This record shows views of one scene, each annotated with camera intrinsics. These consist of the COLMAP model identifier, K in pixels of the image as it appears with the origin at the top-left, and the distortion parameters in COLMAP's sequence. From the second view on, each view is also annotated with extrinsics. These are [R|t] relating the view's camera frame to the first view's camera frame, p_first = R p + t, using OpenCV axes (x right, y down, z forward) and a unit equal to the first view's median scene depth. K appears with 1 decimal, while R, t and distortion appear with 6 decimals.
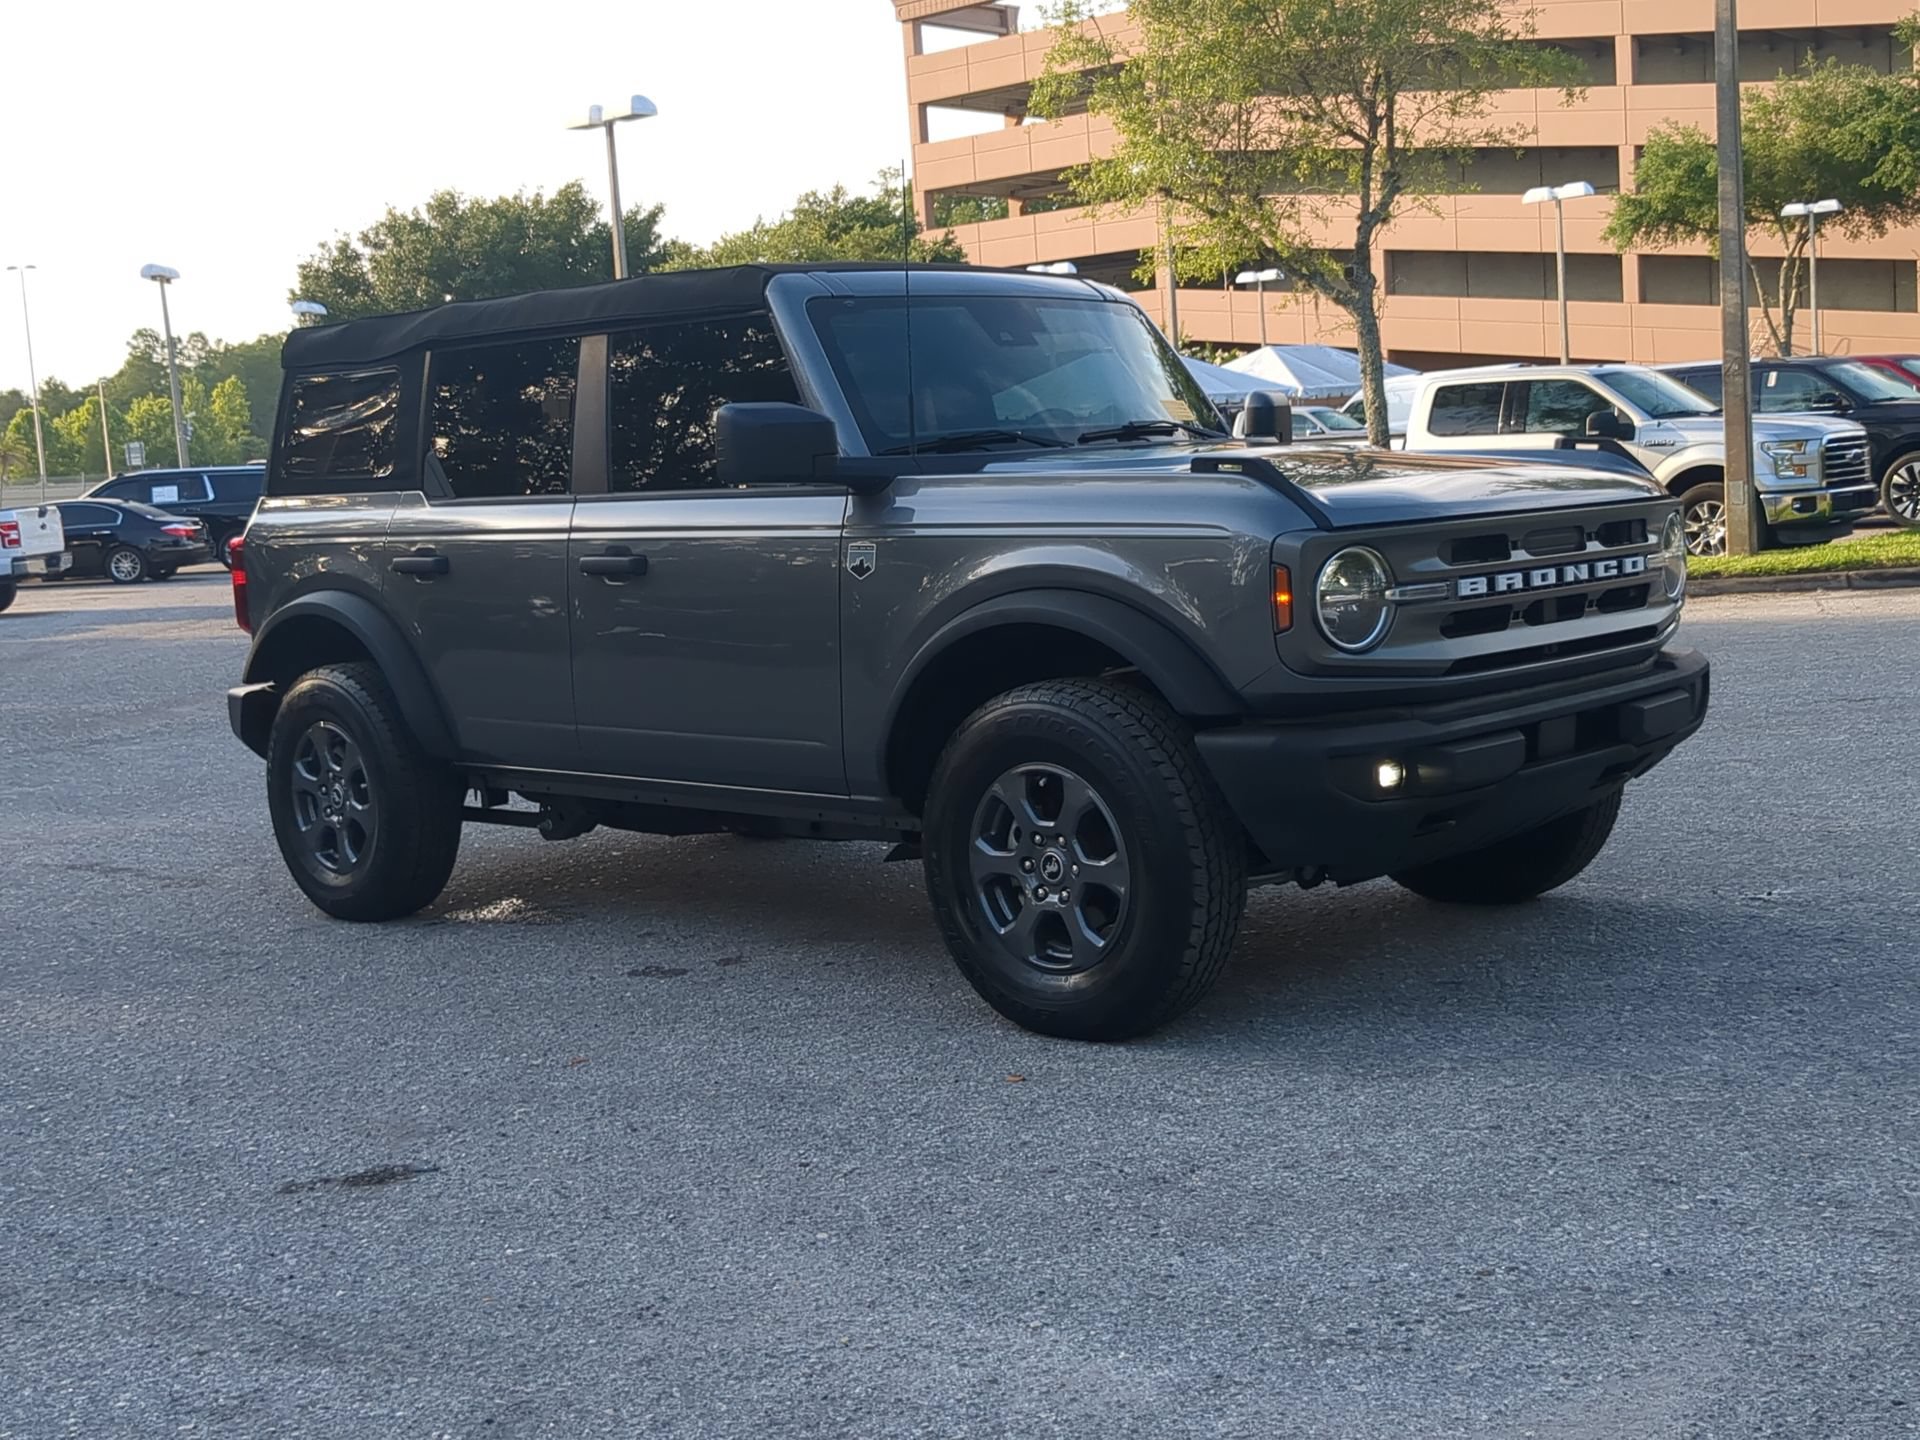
lens RADIAL K [[2248.2, 0, 992.5], [0, 2248.2, 717.9], [0, 0, 1]] dist [0.109328, -0.293185]
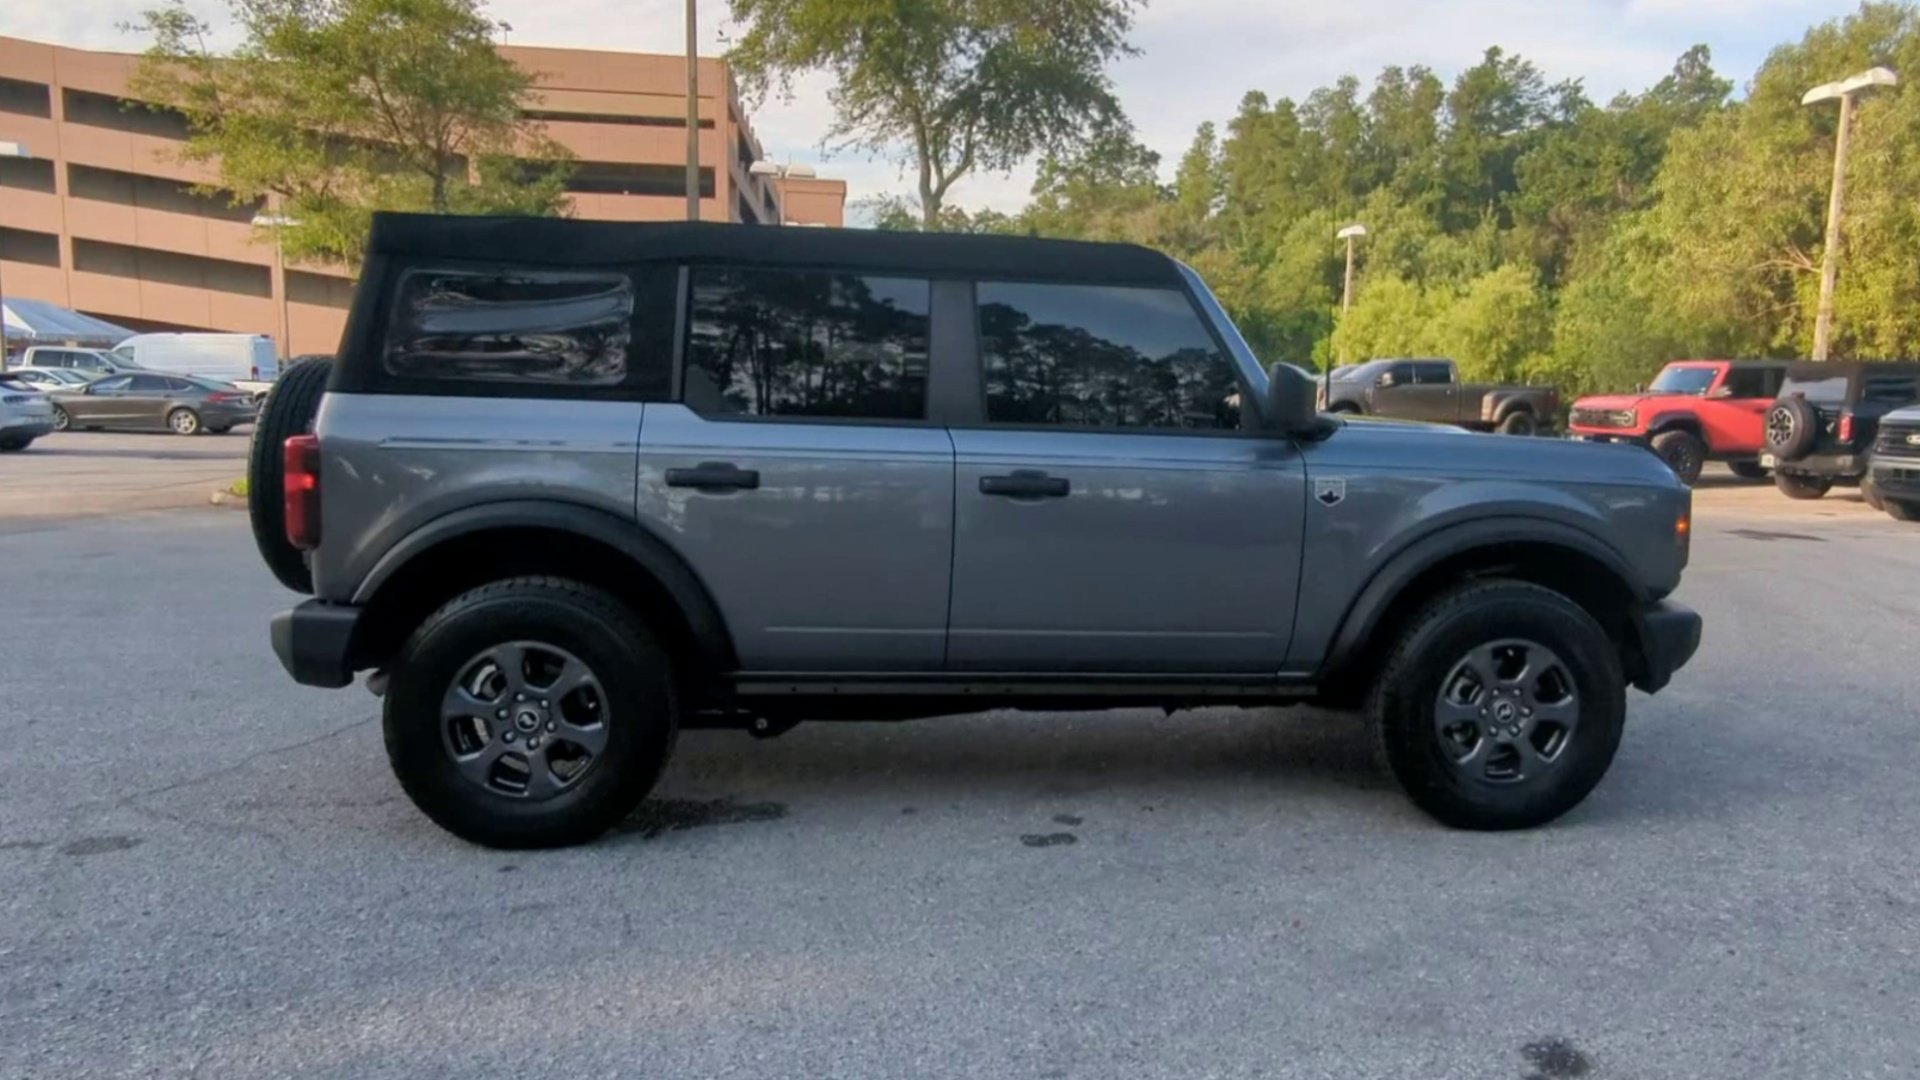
lens RADIAL K [[1318.1, 0, 1075.5], [0, 1318.1, 529.4], [0, 0, 1]] dist [-0.003037, 0.000923]
pose [[0.653336, -0.002859, 0.757063, -0.206674], [0.024380, 0.999554, -0.017265, -0.010891], [-0.756675, 0.029737, 0.653114, 0.172982]]
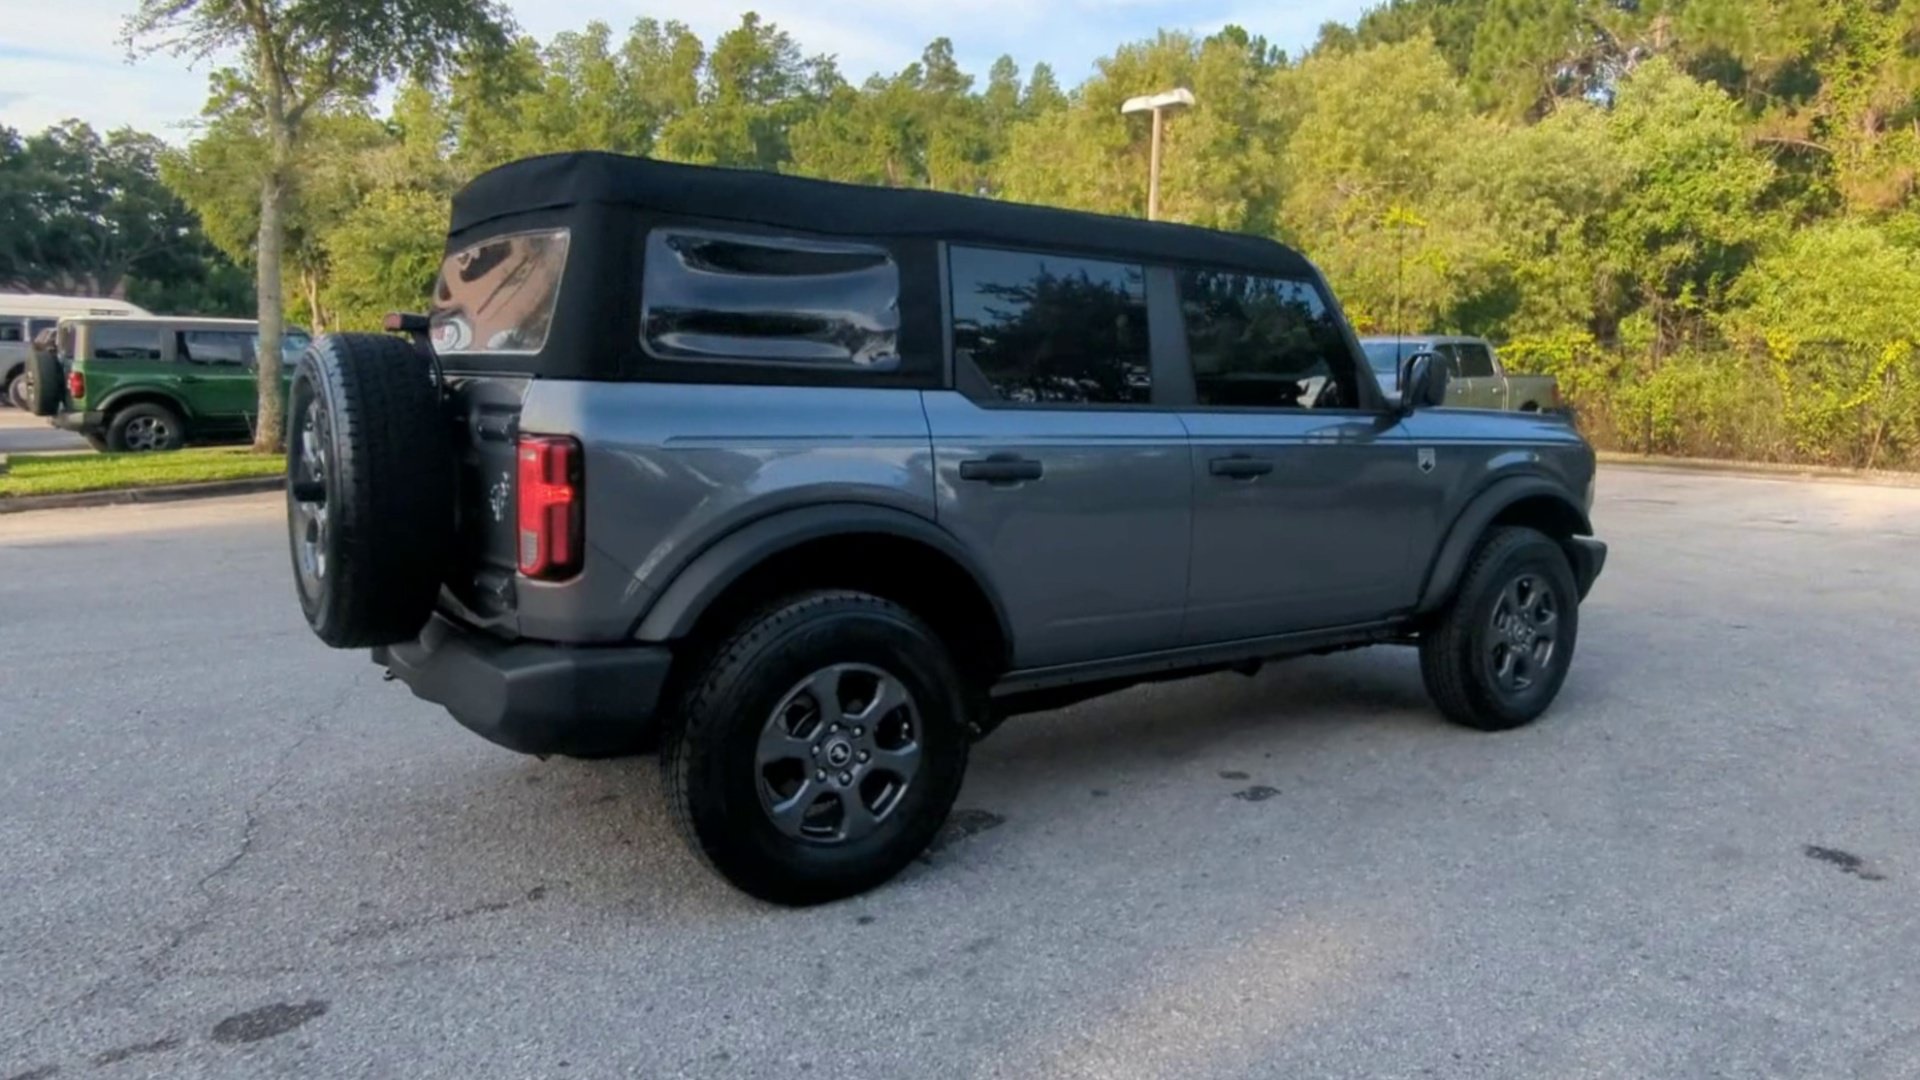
lens RADIAL K [[1340.1, 0, 1088.2], [0, 1340.1, 531.8], [0, 0, 1]] dist [0.004413, -0.006107]
pose [[0.147898, -0.049153, 0.987780, -0.282043], [0.082281, 0.995913, 0.037238, -0.021098], [-0.985574, 0.075768, 0.151338, 0.308229]]
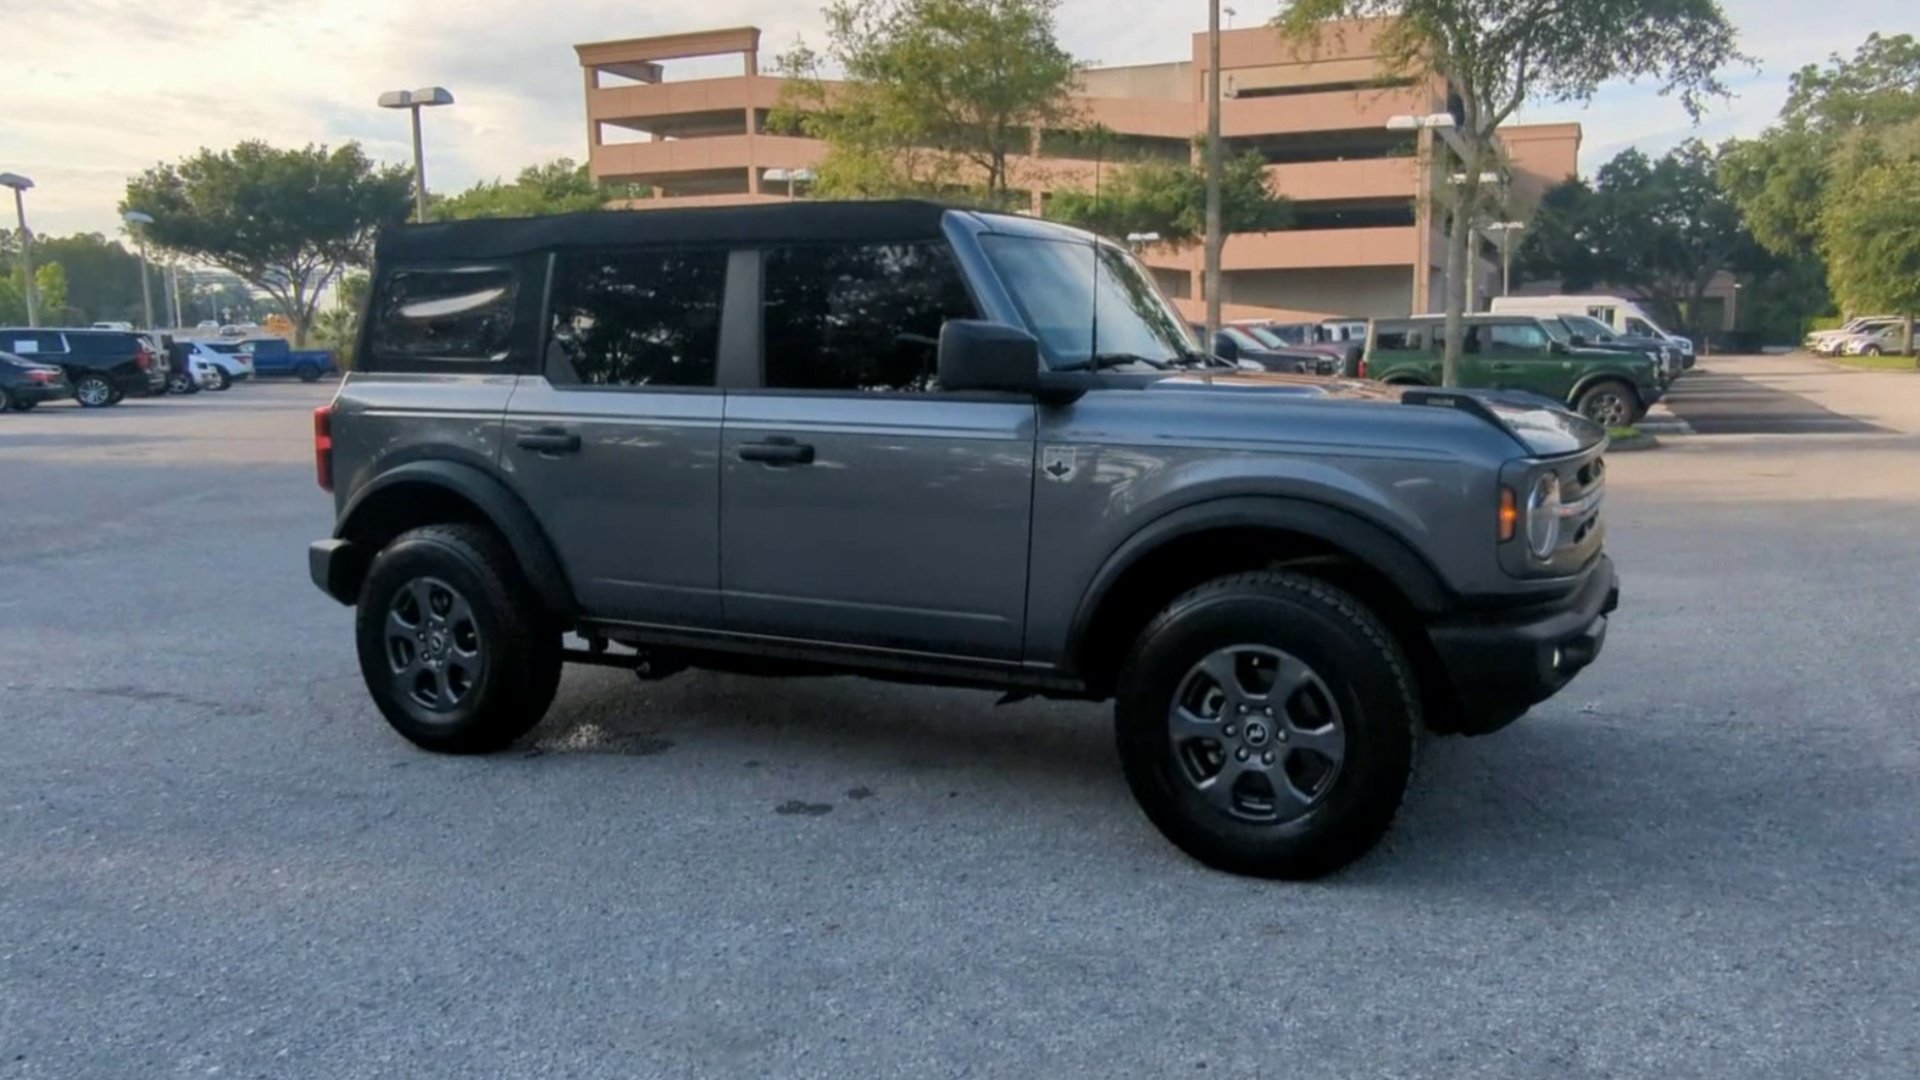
lens RADIAL K [[1342.3, 0, 1103.9], [0, 1342.3, 529.4], [0, 0, 1]] dist [0.004018, -0.004958]
pose [[0.941620, 0.010917, 0.336500, -0.075003], [-0.013882, 0.999883, 0.006407, -0.011377], [-0.336390, -0.010704, 0.941662, 0.097333]]
